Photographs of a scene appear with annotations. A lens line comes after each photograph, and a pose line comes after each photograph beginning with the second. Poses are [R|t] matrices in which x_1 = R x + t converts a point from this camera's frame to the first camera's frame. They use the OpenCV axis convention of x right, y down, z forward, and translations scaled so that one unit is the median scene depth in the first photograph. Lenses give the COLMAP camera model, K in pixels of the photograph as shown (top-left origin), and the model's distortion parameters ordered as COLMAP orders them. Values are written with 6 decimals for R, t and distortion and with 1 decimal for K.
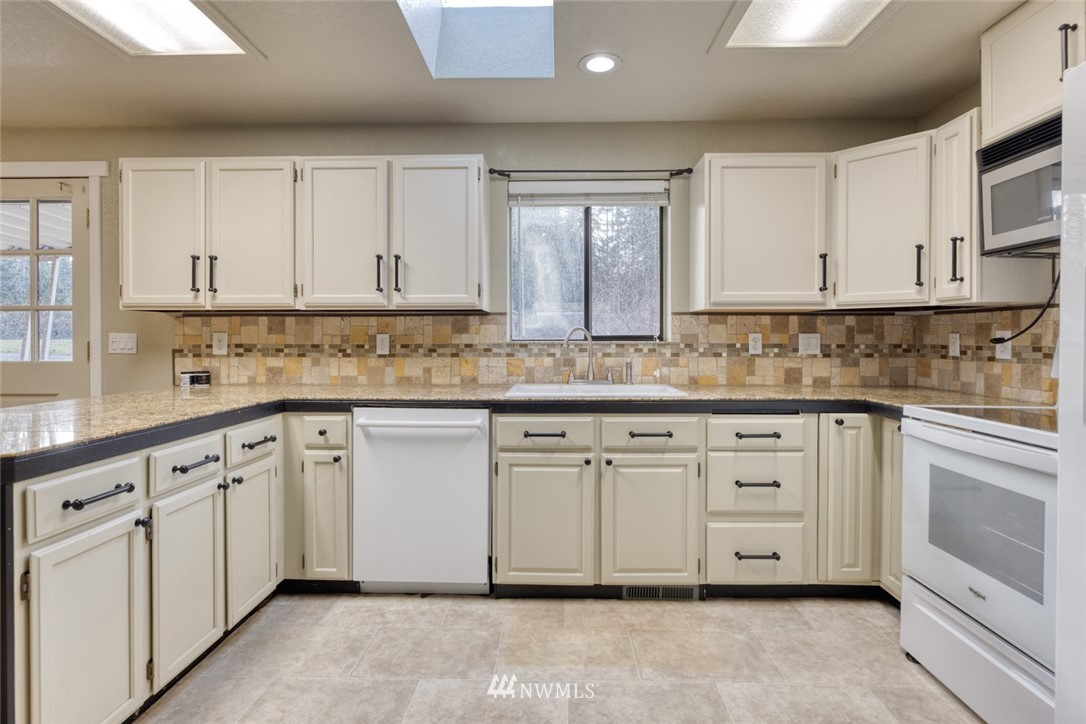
lens RADIAL K [[560.0, 0, 533.5], [0, 560.0, 342.5], [0, 0, 1]] dist [-0.003560, -0.000166]
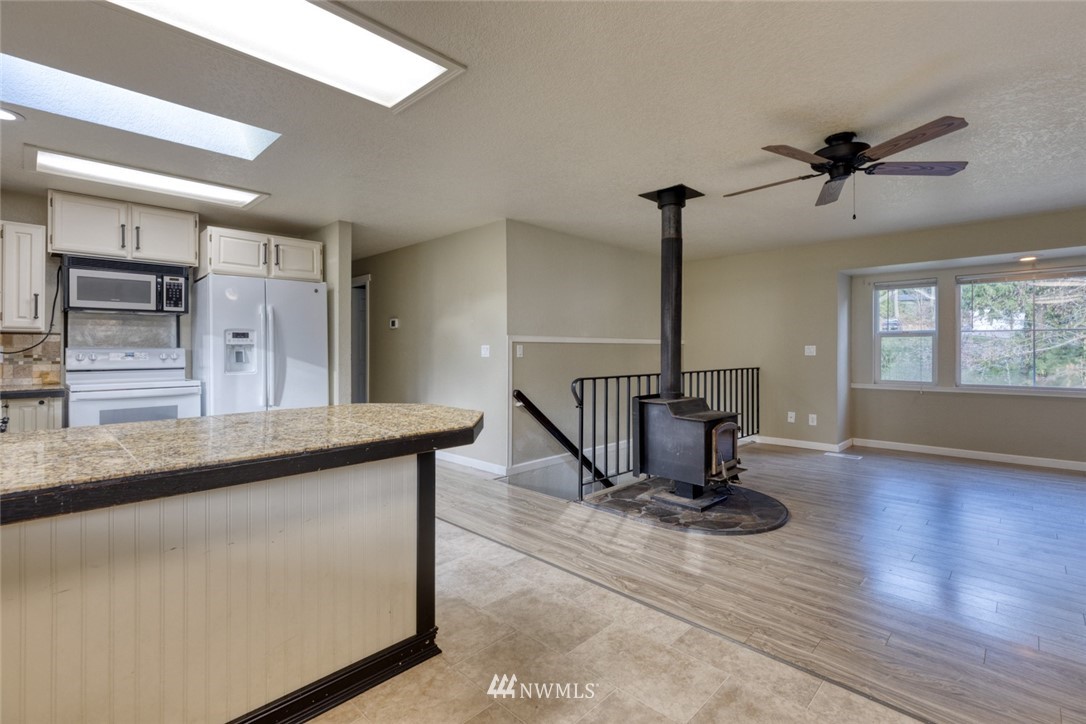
lens RADIAL K [[498.4, 0, 547.0], [0, 498.4, 346.5], [0, 0, 1]] dist [0.002159, 0.000765]
pose [[-0.760863, 0.008025, 0.648862, -1.115667], [0.009038, 0.999958, -0.001770, -0.001360], [-0.648849, 0.004518, -0.760904, 0.846850]]
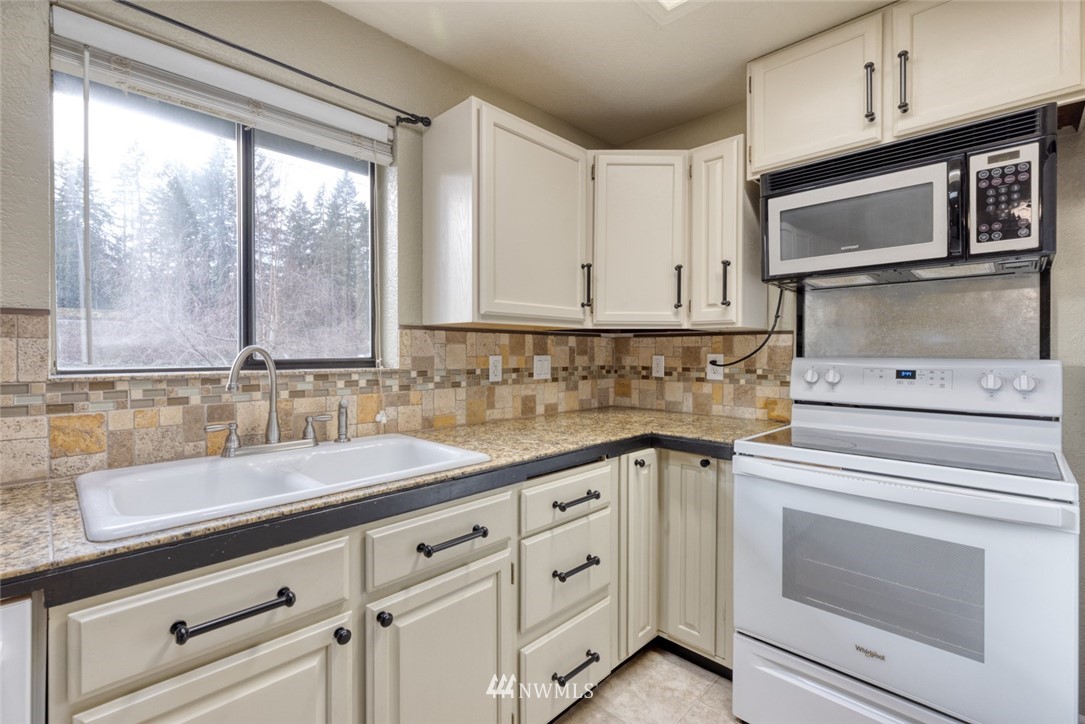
lens RADIAL K [[487.6, 0, 540.4], [0, 487.6, 353.9], [0, 0, 1]] dist [0.003239, 0.000271]
pose [[0.666293, -0.003350, 0.745682, -0.078939], [0.005292, 0.999986, -0.000236, -0.018057], [-0.745671, 0.004103, 0.666302, 0.489655]]
